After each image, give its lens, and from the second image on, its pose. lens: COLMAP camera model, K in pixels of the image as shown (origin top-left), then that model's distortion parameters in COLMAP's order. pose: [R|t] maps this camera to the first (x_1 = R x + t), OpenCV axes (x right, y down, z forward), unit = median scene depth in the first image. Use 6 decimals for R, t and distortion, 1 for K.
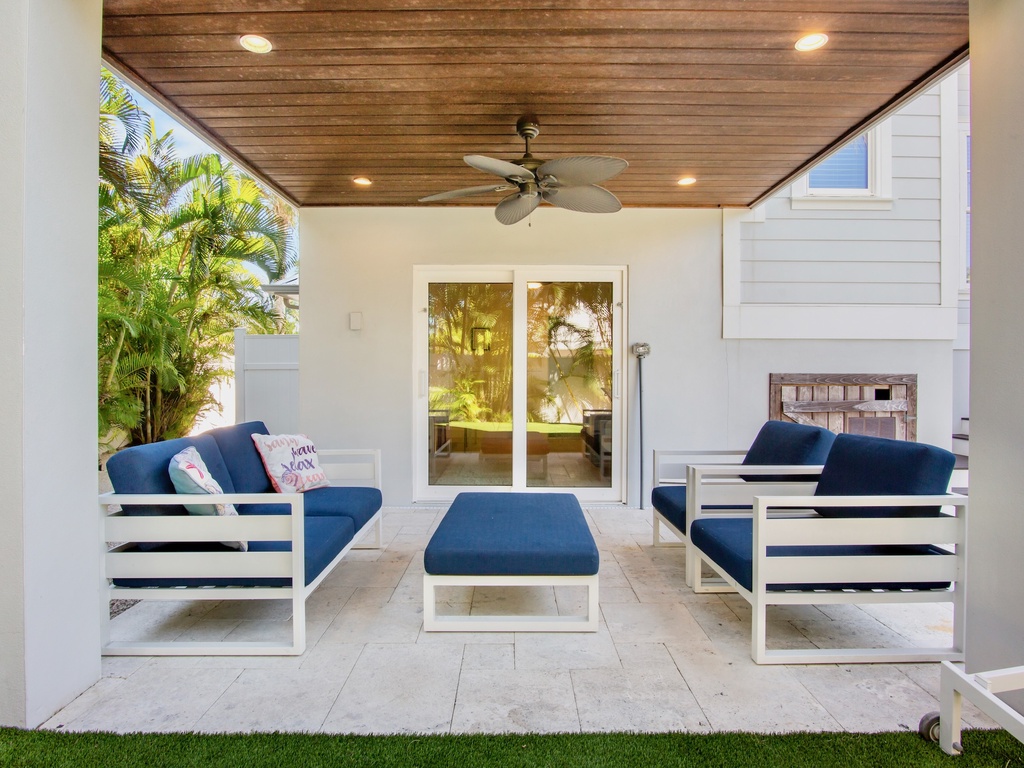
lens RADIAL K [[577.6, 0, 512.2], [0, 577.6, 368.4], [0, 0, 1]] dist [-0.000982, 0.000504]
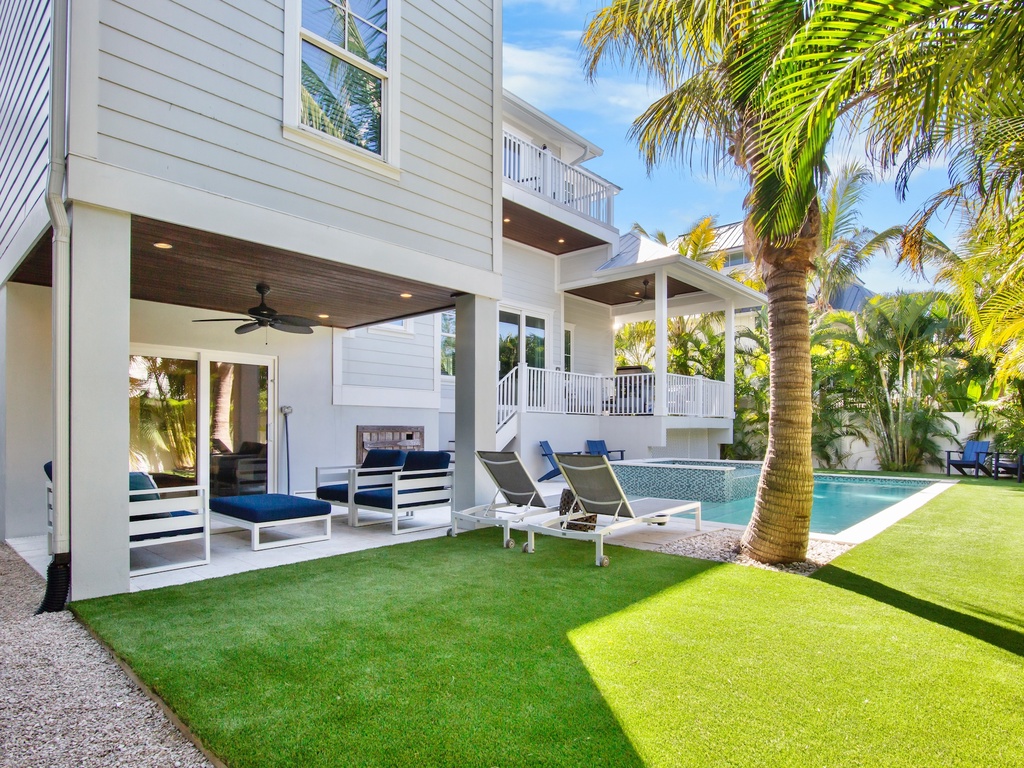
lens RADIAL K [[577.6, 0, 512.2], [0, 577.6, 368.4], [0, 0, 1]] dist [-0.000982, 0.000504]
pose [[0.675317, 0.076703, 0.733528, -0.549789], [-0.010204, 0.995454, -0.094698, -0.002901], [-0.737457, 0.056466, 0.673030, -0.555014]]
